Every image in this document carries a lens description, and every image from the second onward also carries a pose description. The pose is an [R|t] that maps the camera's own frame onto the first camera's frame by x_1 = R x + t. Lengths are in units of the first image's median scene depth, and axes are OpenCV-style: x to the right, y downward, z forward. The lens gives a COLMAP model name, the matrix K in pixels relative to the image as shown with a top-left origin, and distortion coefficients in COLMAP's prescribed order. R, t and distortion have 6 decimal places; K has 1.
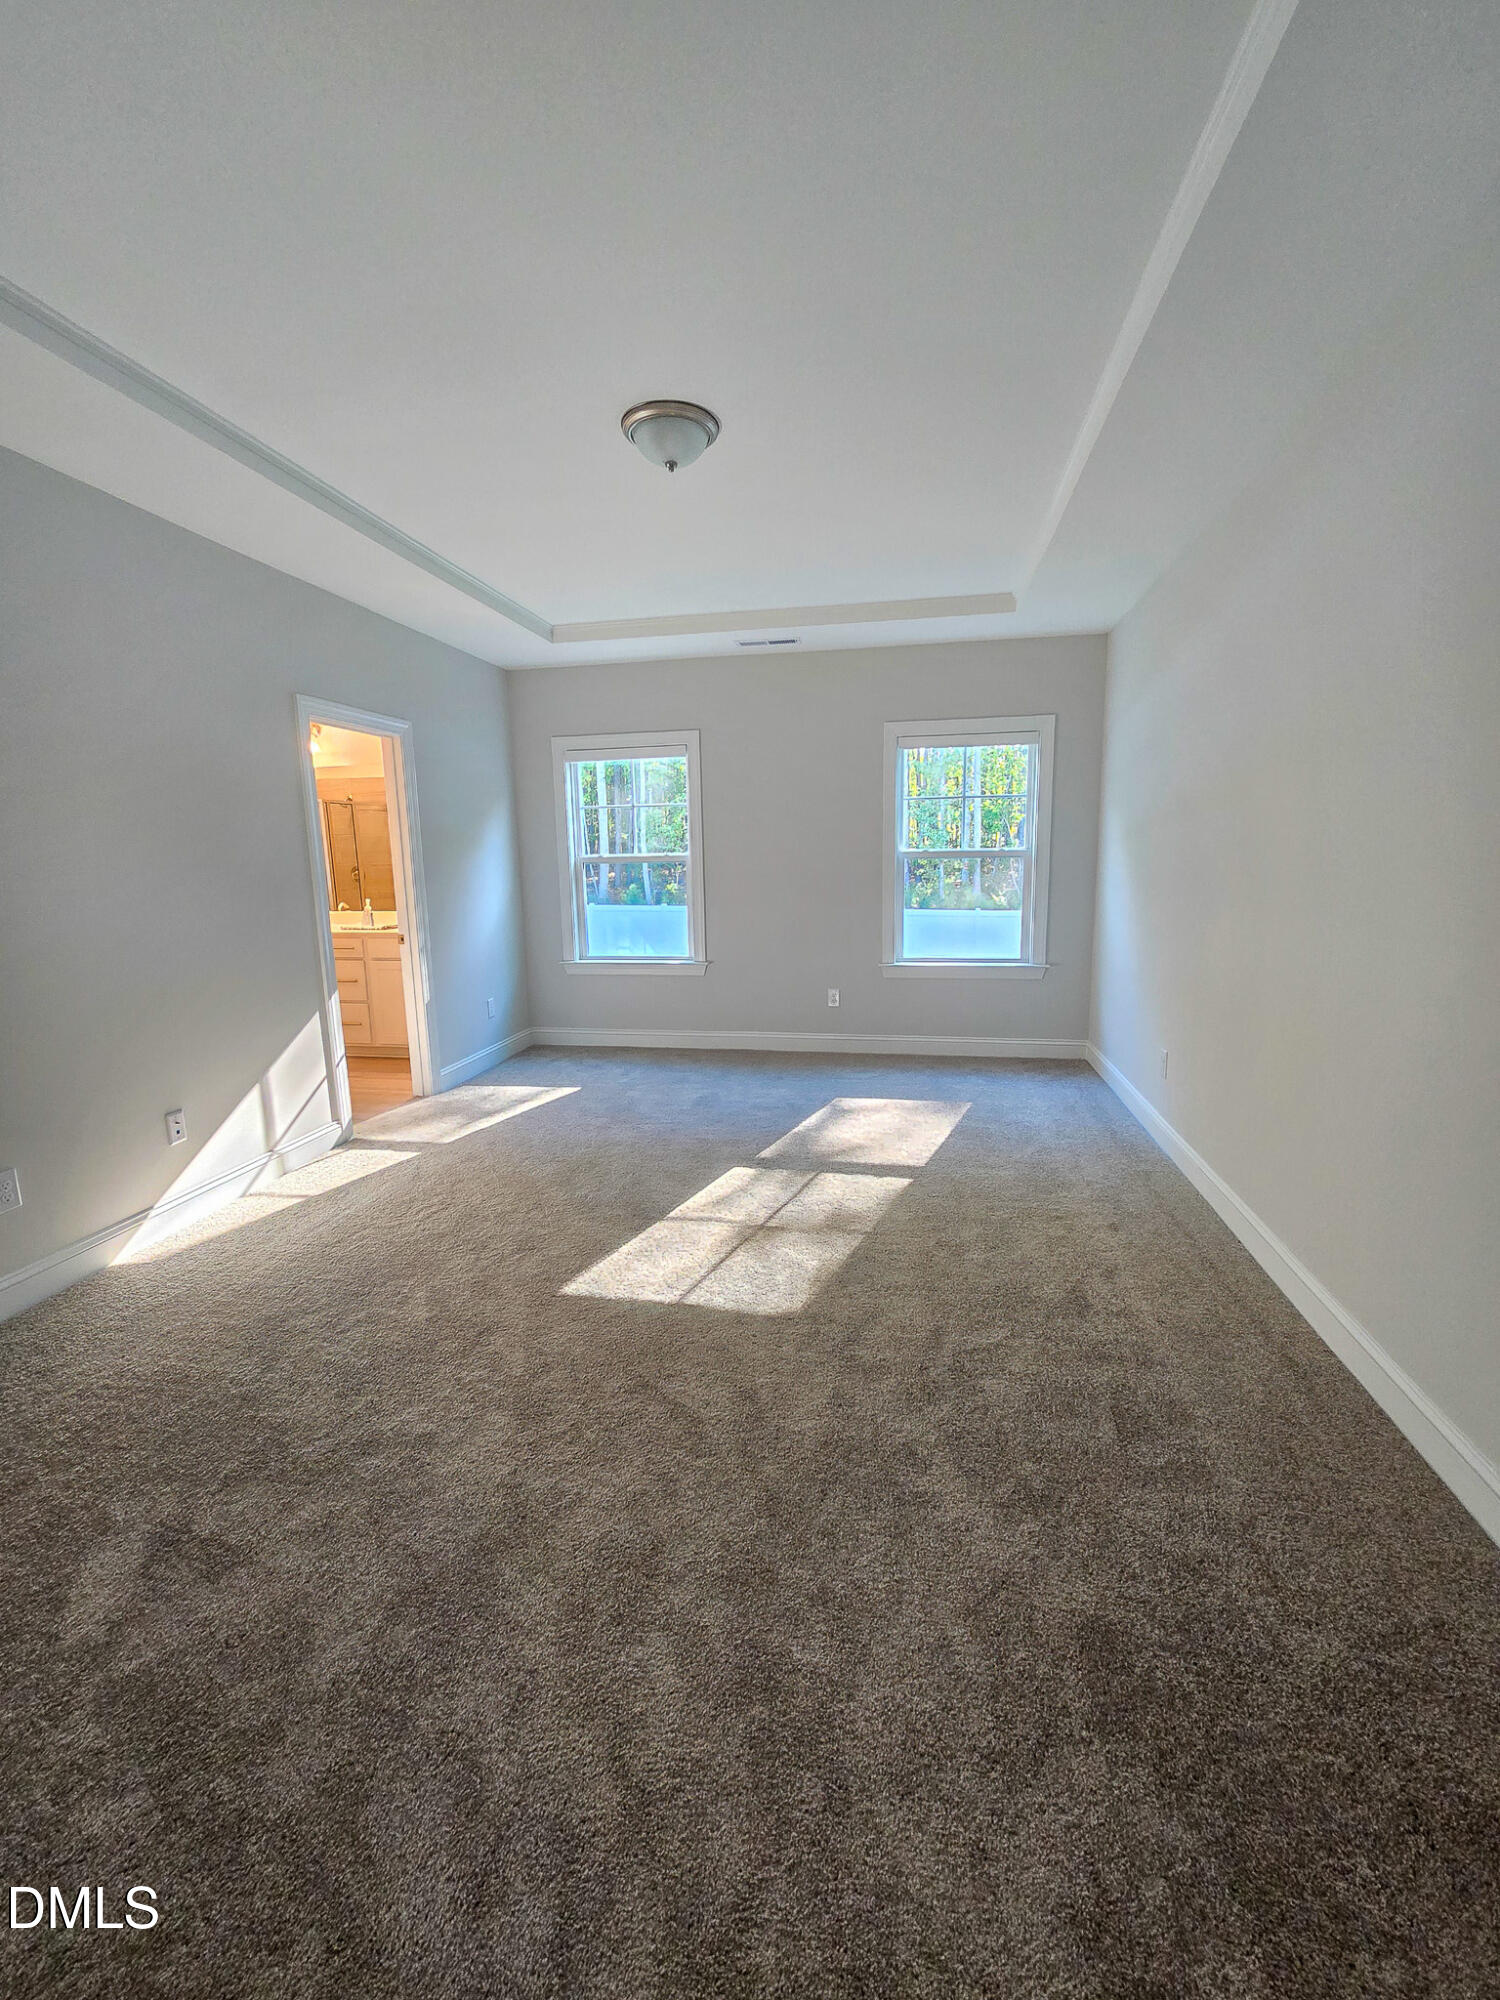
lens RADIAL K [[817.3, 0, 741.8], [0, 817.3, 999.5], [0, 0, 1]] dist [-0.002773, -0.000194]
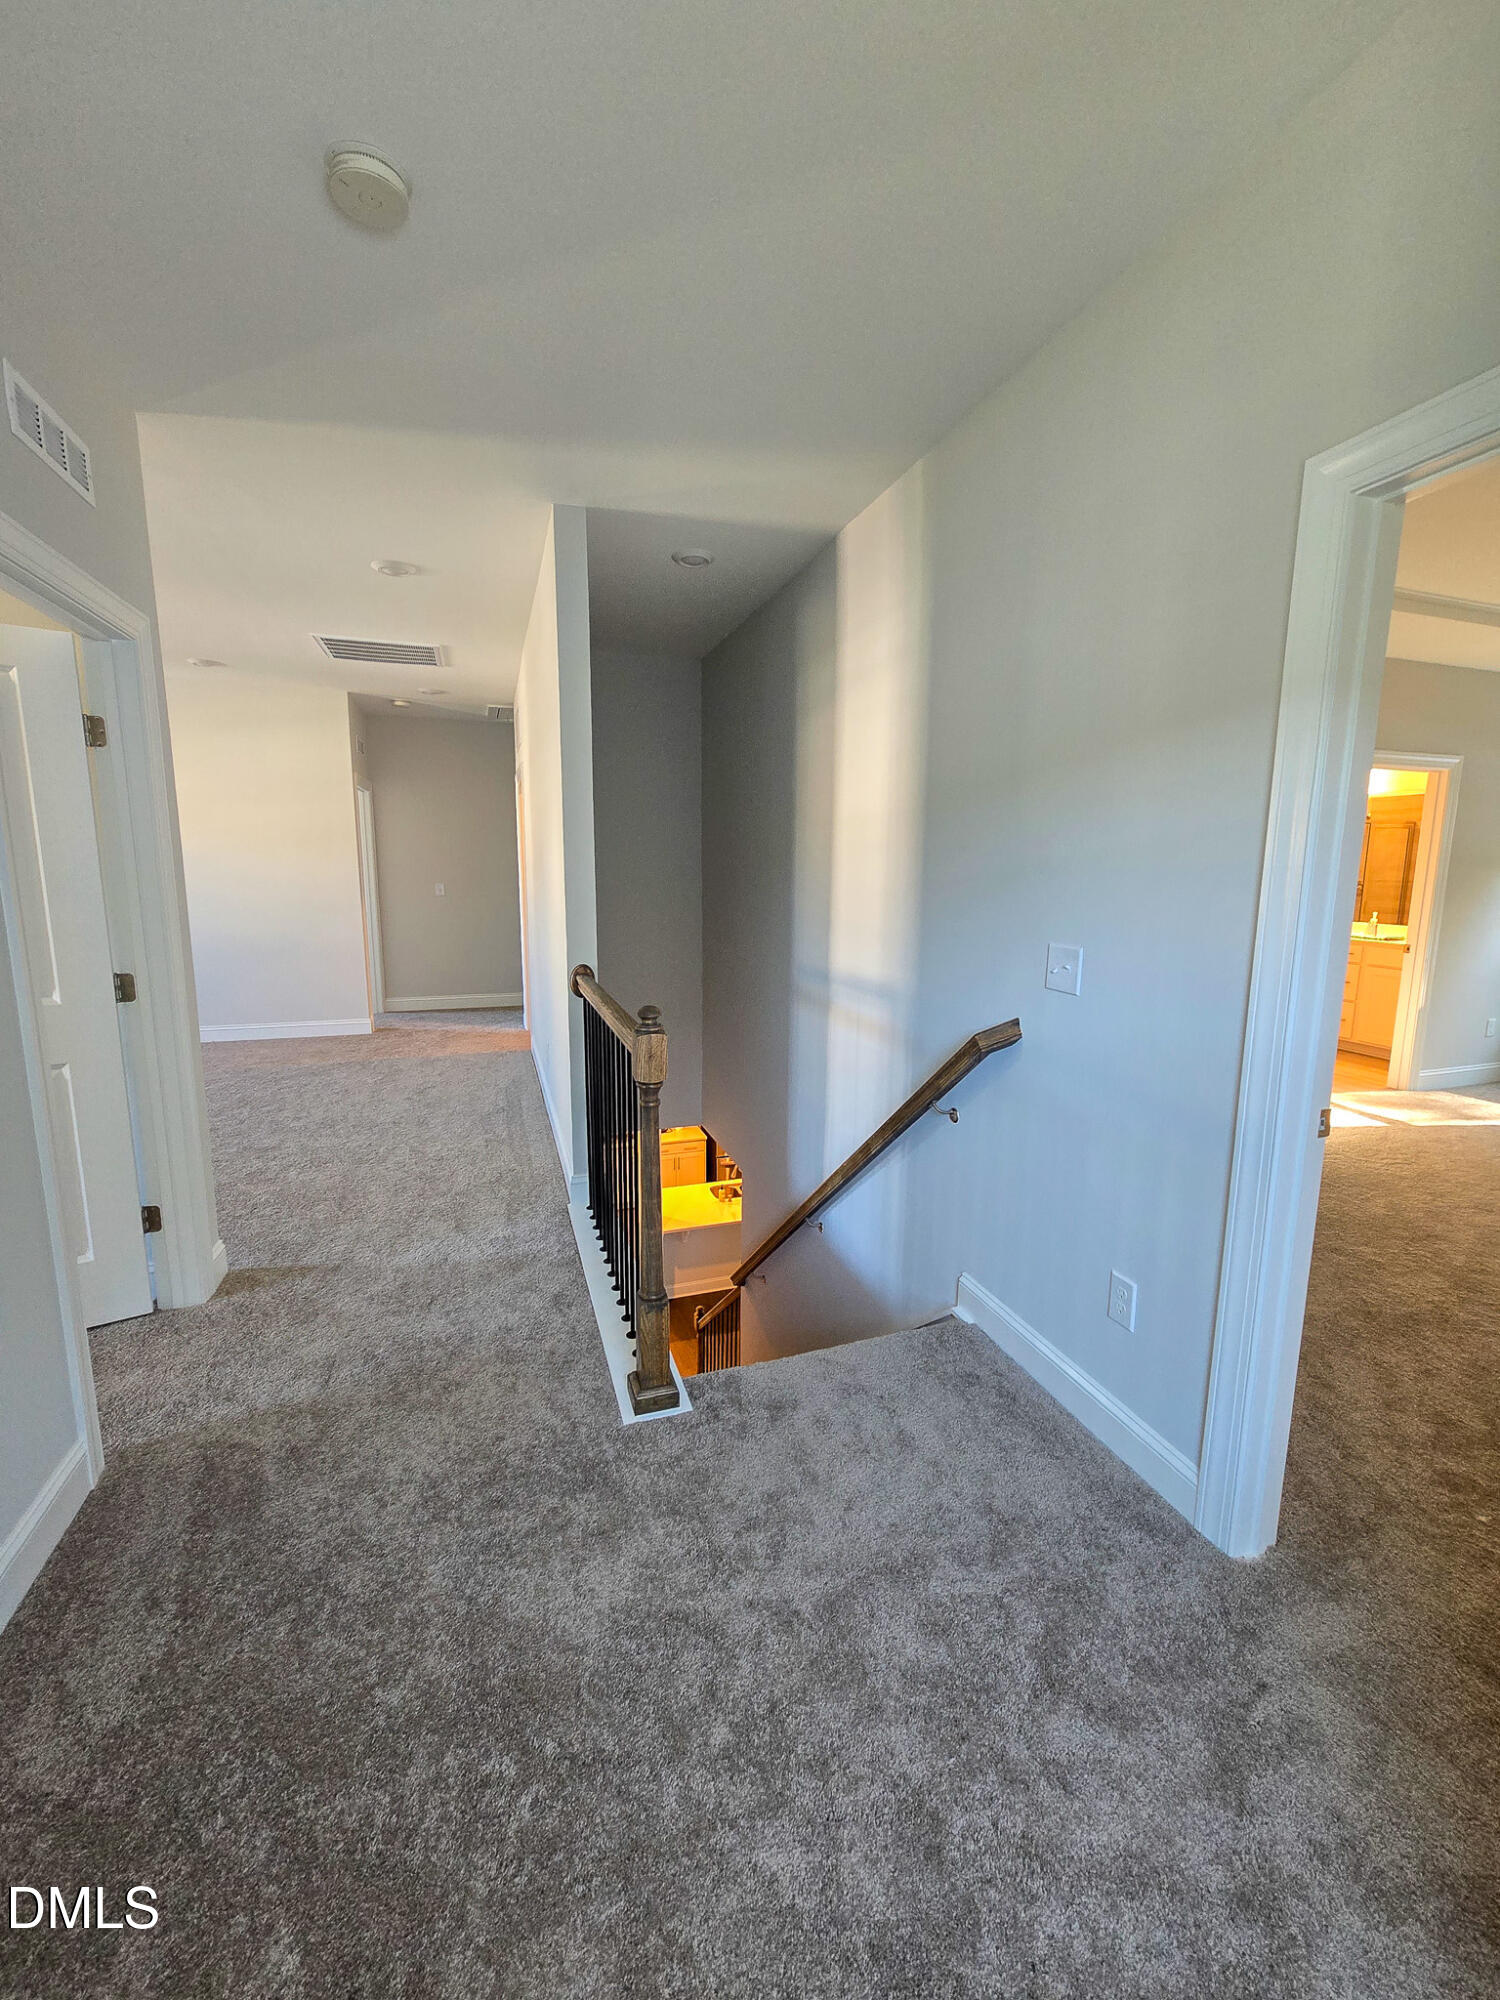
lens RADIAL K [[817.3, 0, 751.7], [0, 817.3, 1003.9], [0, 0, 1]] dist [-0.002773, -0.000194]
pose [[0.497497, 0.160304, -0.852525, 0.139529], [-0.163330, 0.982510, 0.089433, 0.061897], [0.851951, 0.094750, 0.514978, -0.453026]]
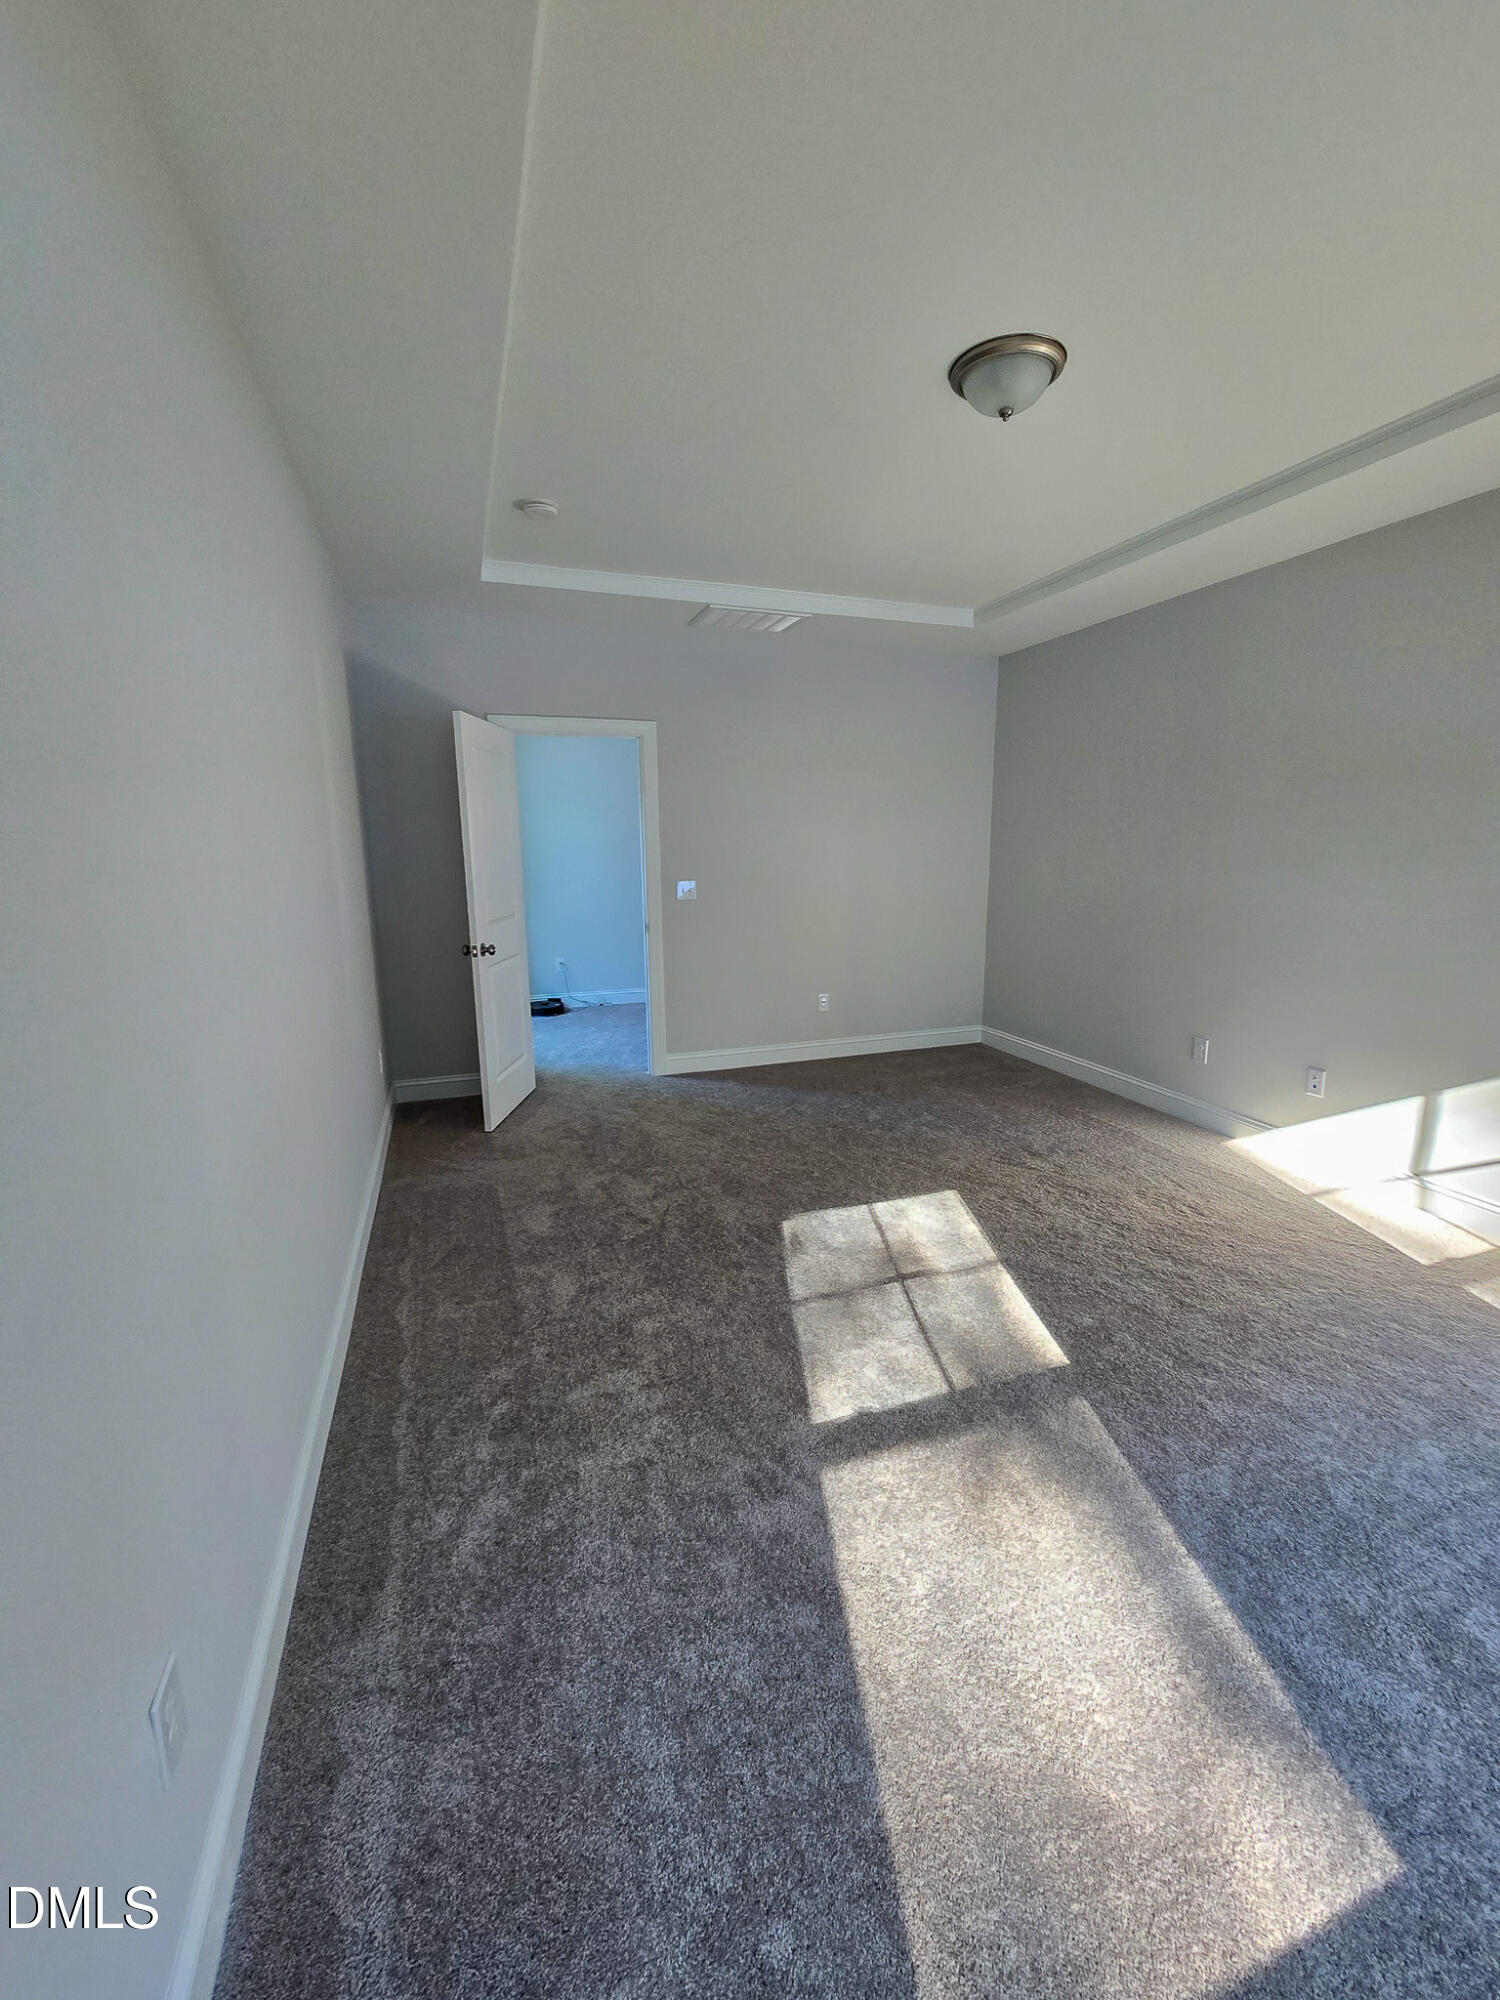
lens RADIAL K [[817.3, 0, 741.2], [0, 817.3, 1009.5], [0, 0, 1]] dist [-0.002773, -0.000194]
pose [[-0.858796, 0.113688, -0.499545, 0.483205], [-0.077072, 0.935301, 0.345357, -0.234518], [0.506488, 0.335093, -0.794471, 1.266980]]
